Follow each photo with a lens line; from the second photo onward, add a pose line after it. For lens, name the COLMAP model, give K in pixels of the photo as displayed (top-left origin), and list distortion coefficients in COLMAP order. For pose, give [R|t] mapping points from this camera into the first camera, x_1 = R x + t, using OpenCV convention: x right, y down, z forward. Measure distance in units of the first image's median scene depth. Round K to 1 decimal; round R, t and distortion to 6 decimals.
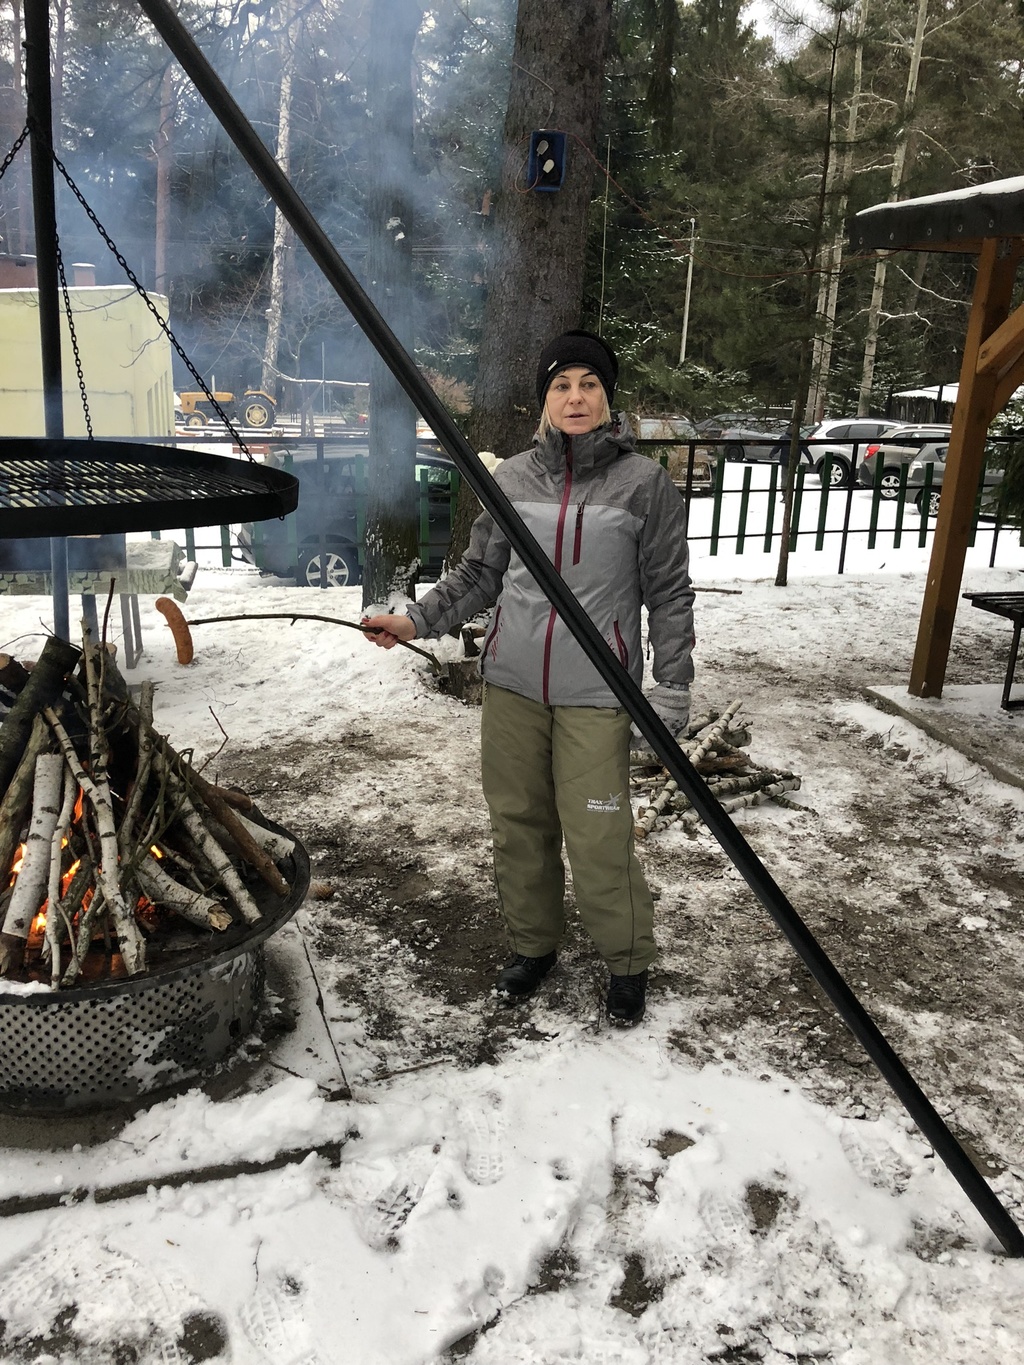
lens RADIAL K [[1124.7, 0, 508.5], [0, 1124.7, 660.4], [0, 0, 1]] dist [0.002696, 0.019624]
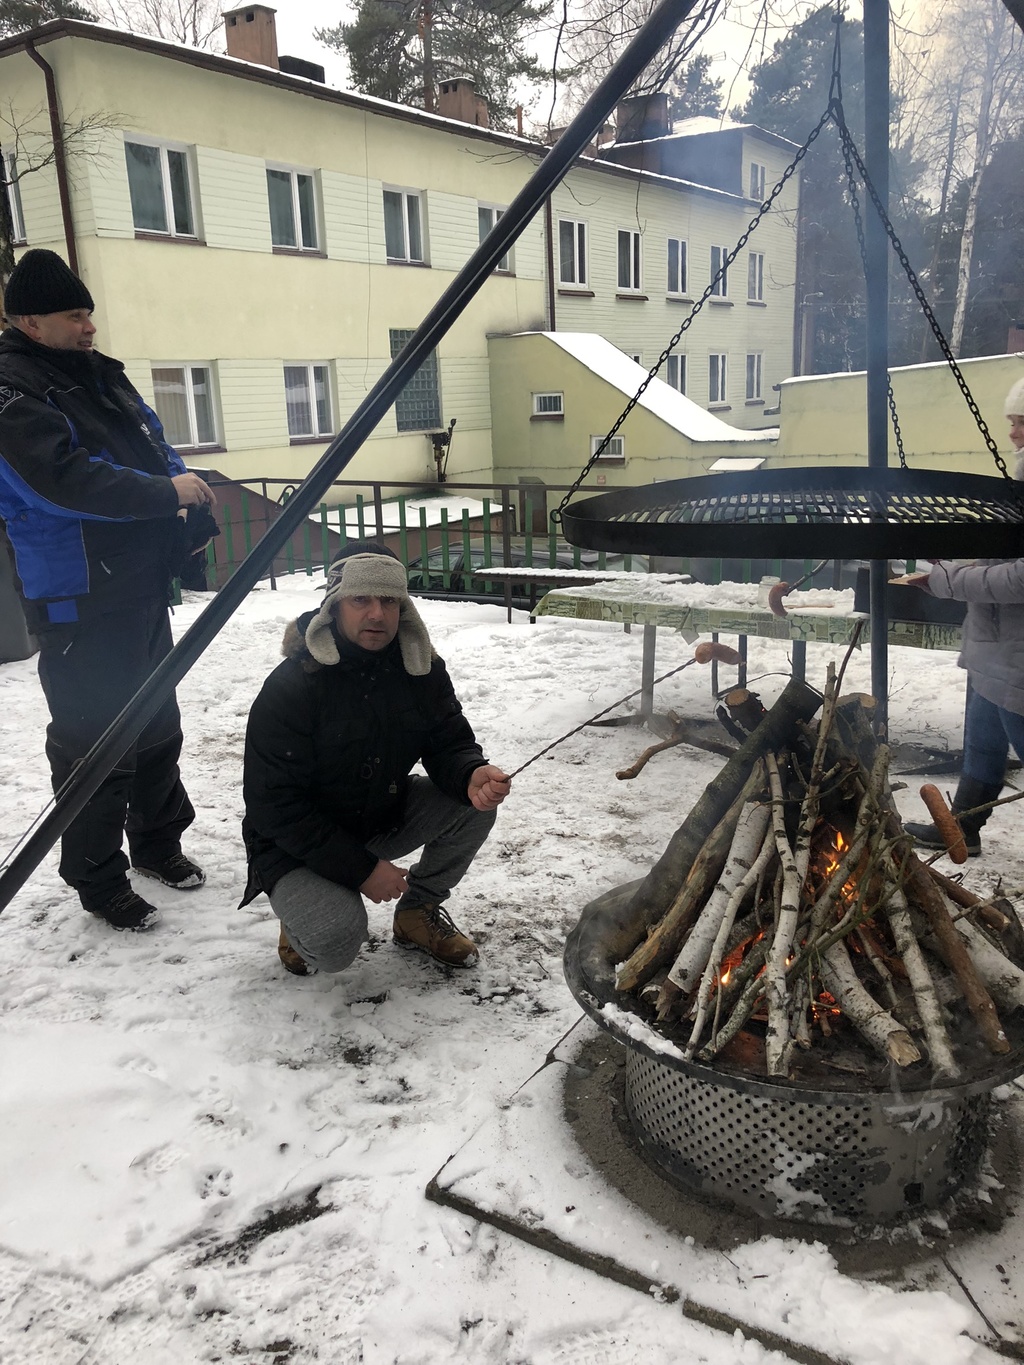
lens RADIAL K [[1124.7, 0, 508.5], [0, 1124.7, 660.4], [0, 0, 1]] dist [0.002696, 0.019624]
pose [[0.655987, 0.118930, -0.745344, 0.128235], [-0.156259, 0.987513, 0.020046, -0.018134], [0.738420, 0.103317, 0.666379, 0.232743]]
